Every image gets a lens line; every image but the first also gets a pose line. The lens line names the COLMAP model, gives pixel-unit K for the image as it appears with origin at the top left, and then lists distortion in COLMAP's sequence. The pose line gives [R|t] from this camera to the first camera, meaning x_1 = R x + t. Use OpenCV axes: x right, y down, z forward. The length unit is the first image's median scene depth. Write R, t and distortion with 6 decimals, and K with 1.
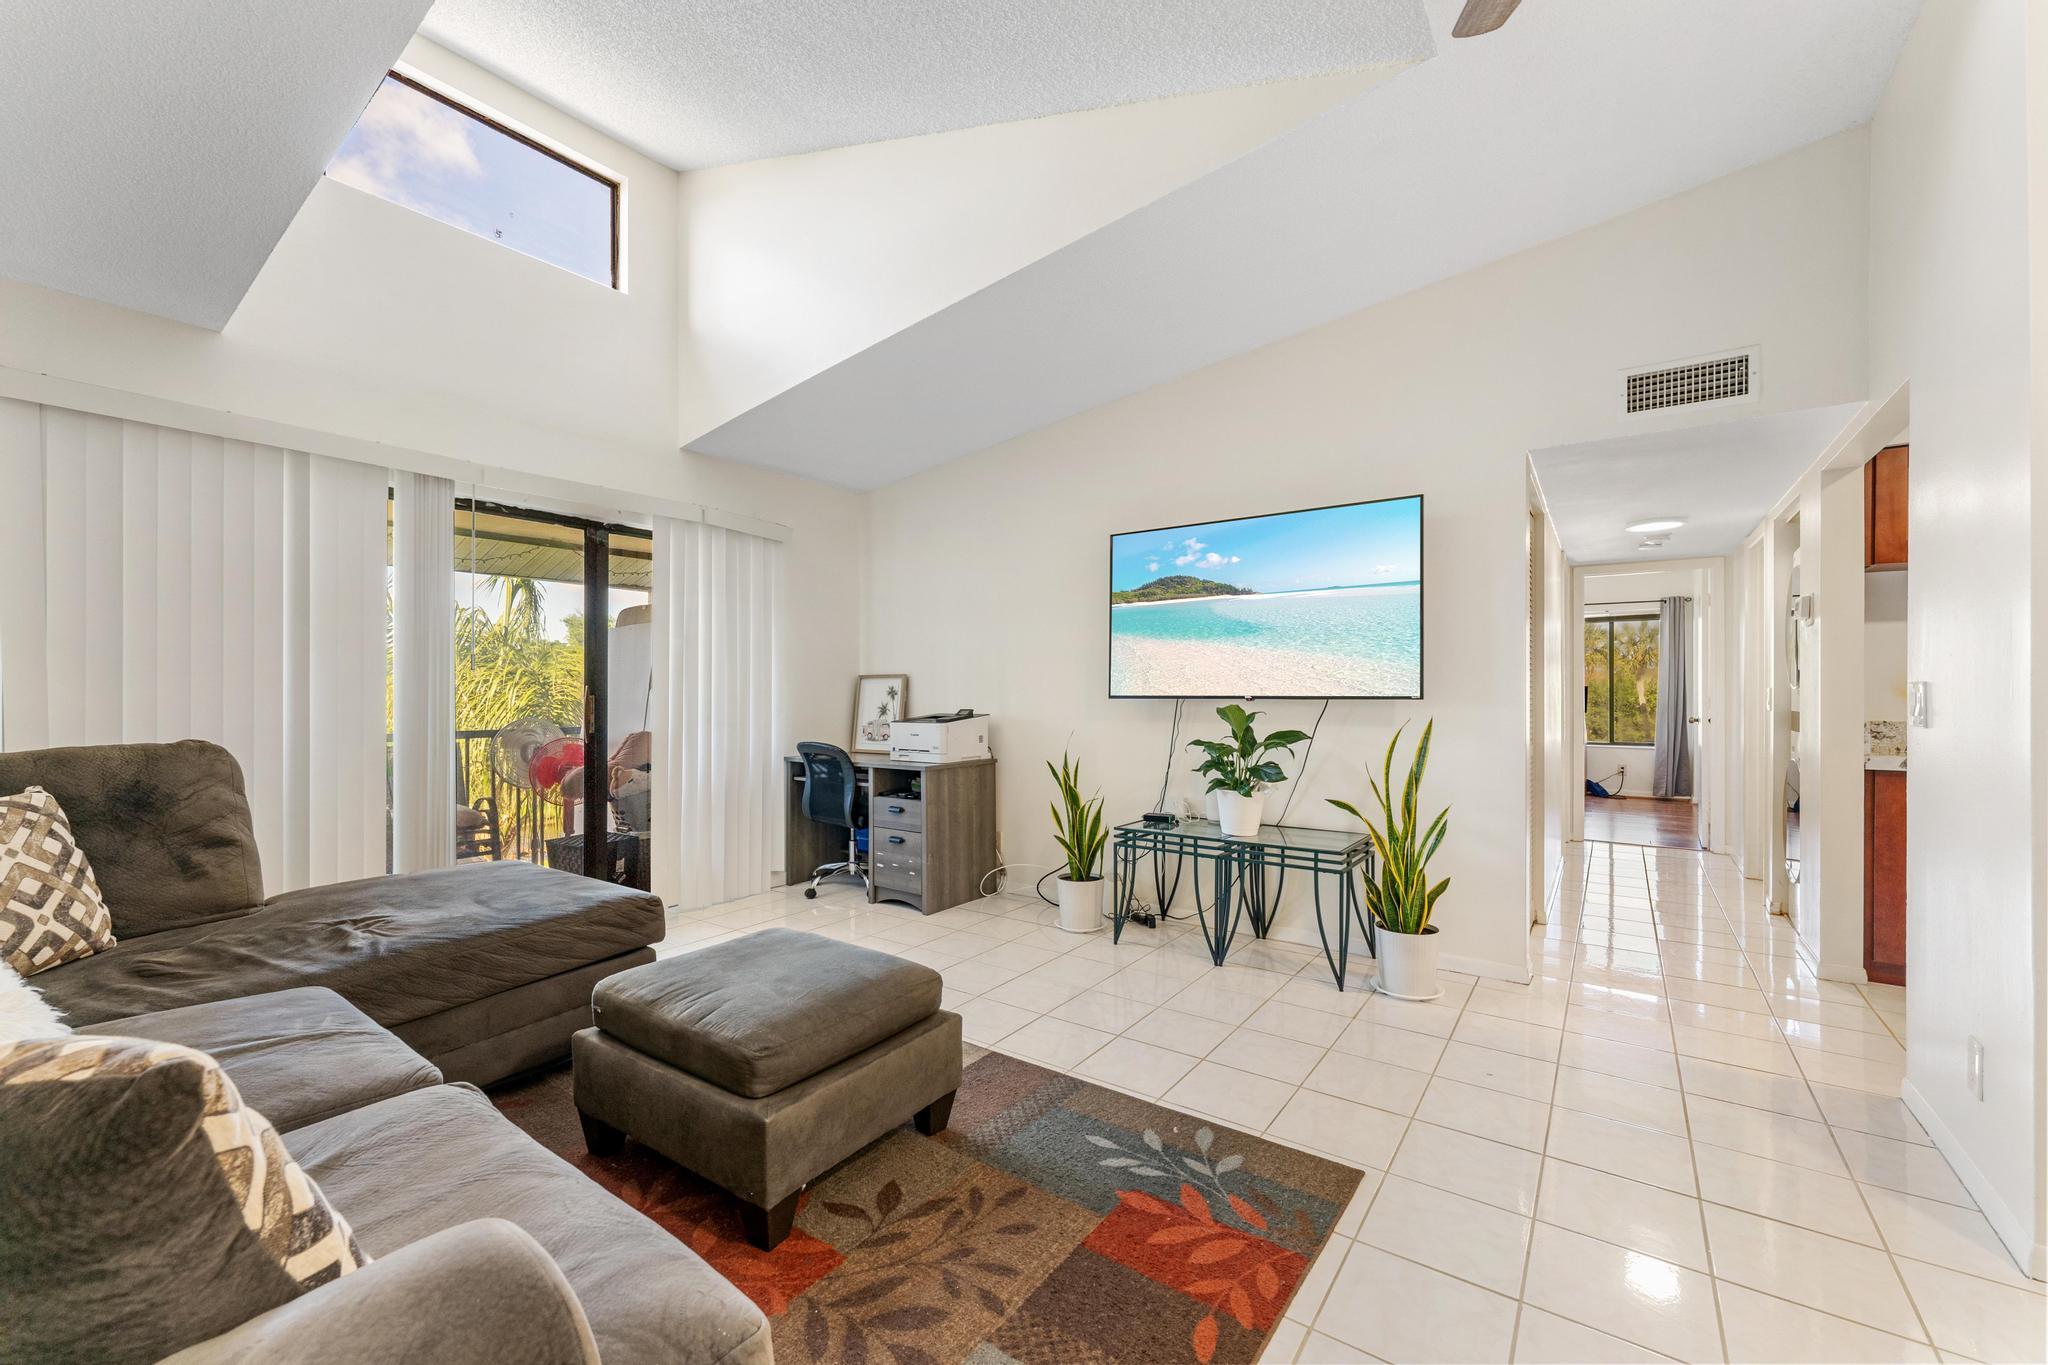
lens RADIAL K [[820.4, 0, 1026.1], [0, 820.4, 685.4], [0, 0, 1]] dist [-0.001044, -0.000349]
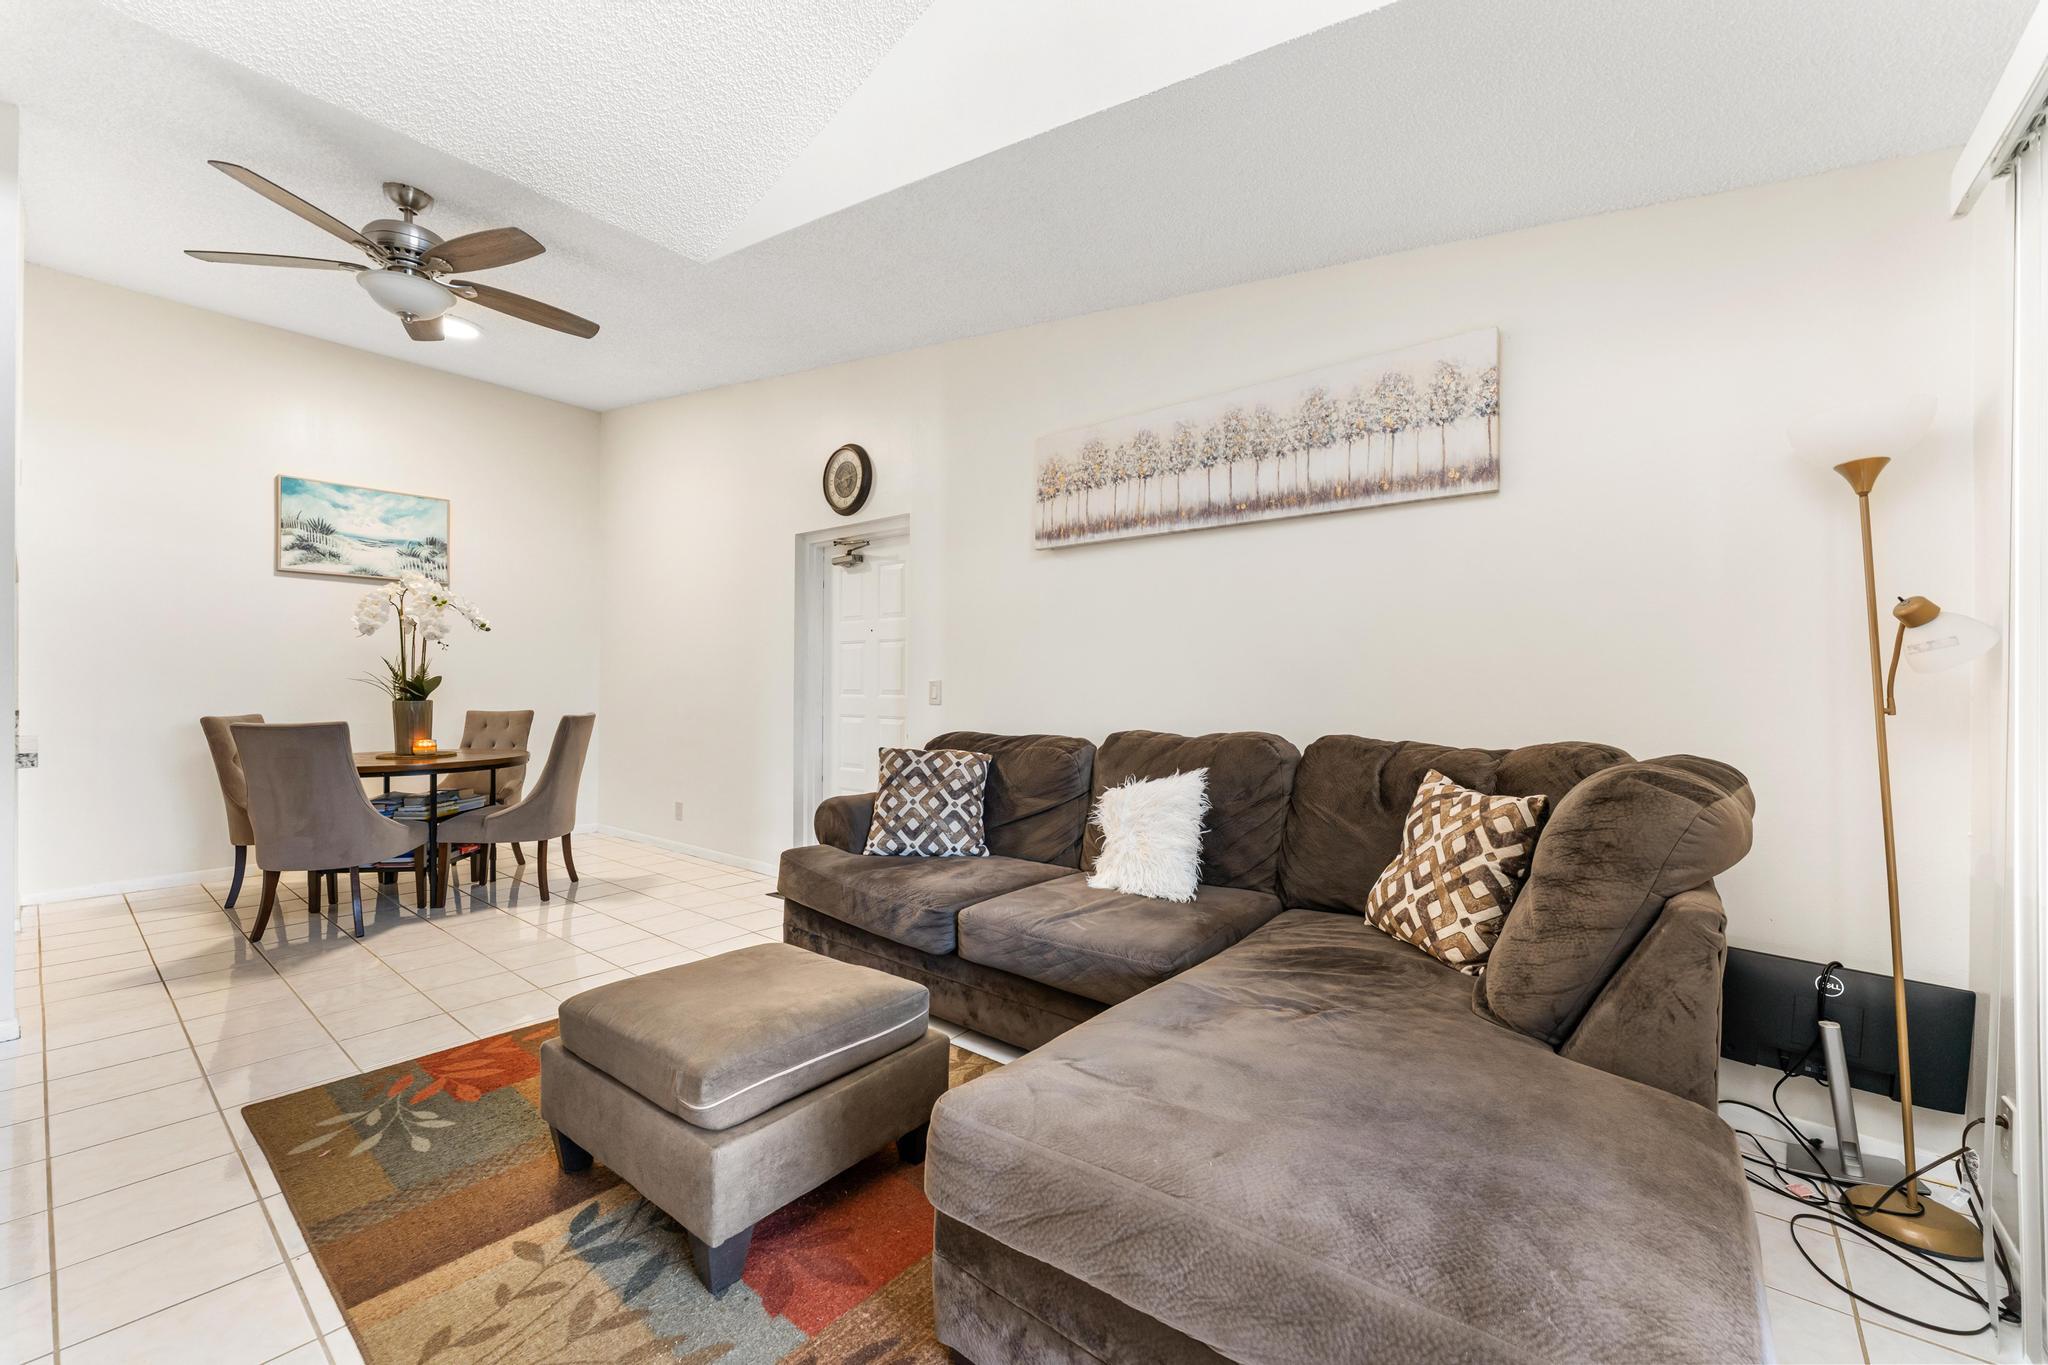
lens RADIAL K [[824.8, 0, 1023.2], [0, 824.8, 685.7], [0, 0, 1]] dist [-0.000319, -0.000152]
pose [[-0.997786, -0.005445, 0.066285, -0.648056], [-0.005817, 0.999968, -0.005421, 0.010081], [-0.066254, -0.005794, -0.997786, 1.822817]]
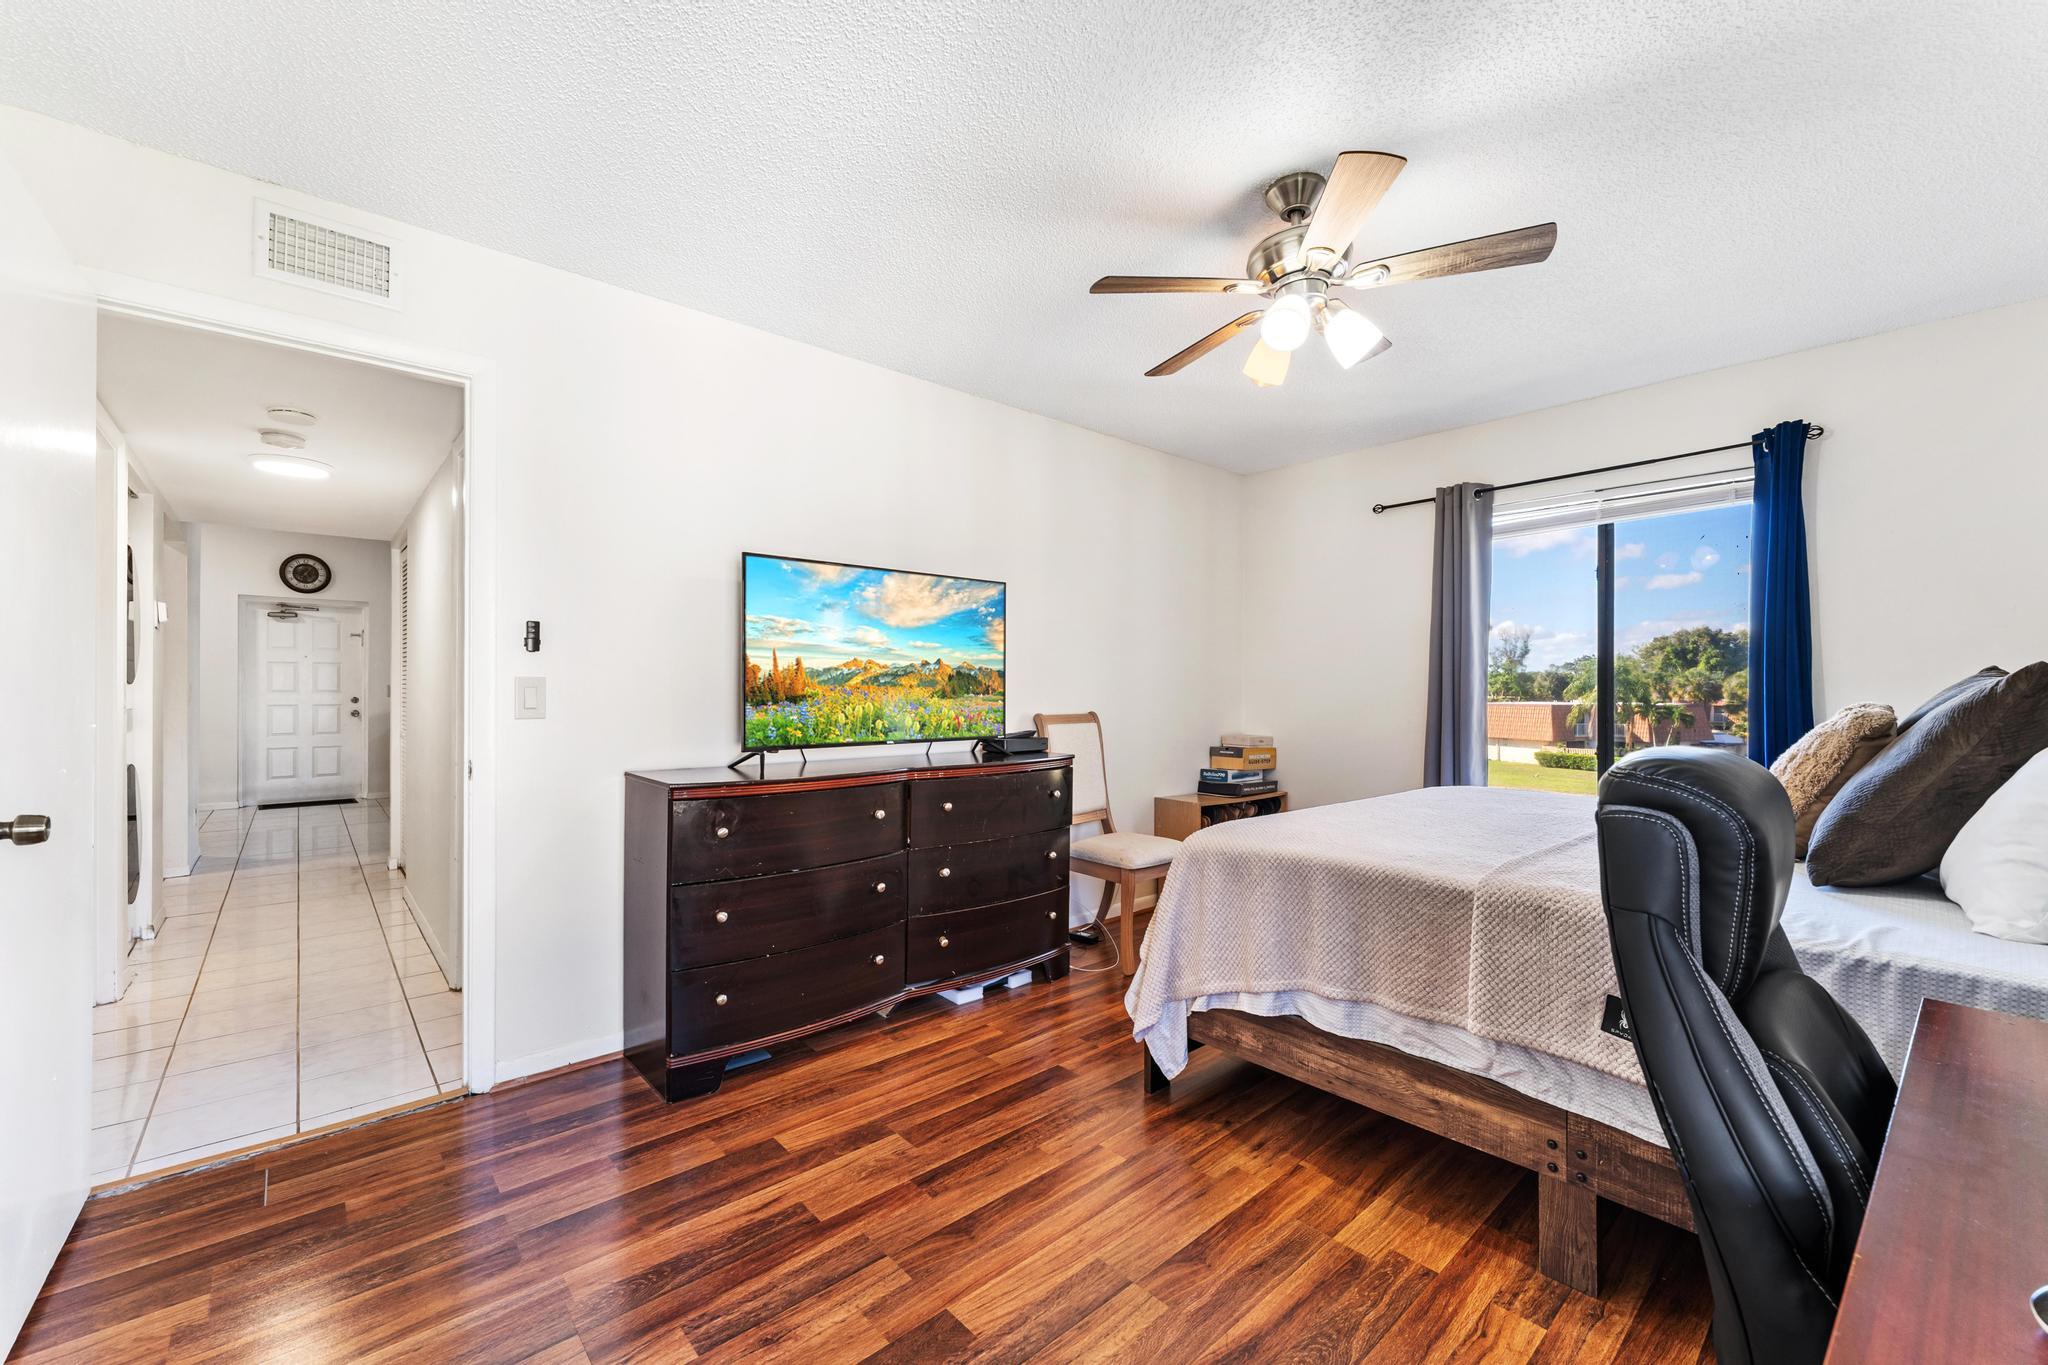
lens RADIAL K [[824.8, 0, 1023.2], [0, 824.8, 685.7], [0, 0, 1]] dist [-0.000319, -0.000152]
pose [[-0.218882, -0.002140, -0.975749, 2.814952], [0.004450, 0.999985, -0.003191, 0.018571], [0.975741, -0.005041, -0.218869, 3.754753]]
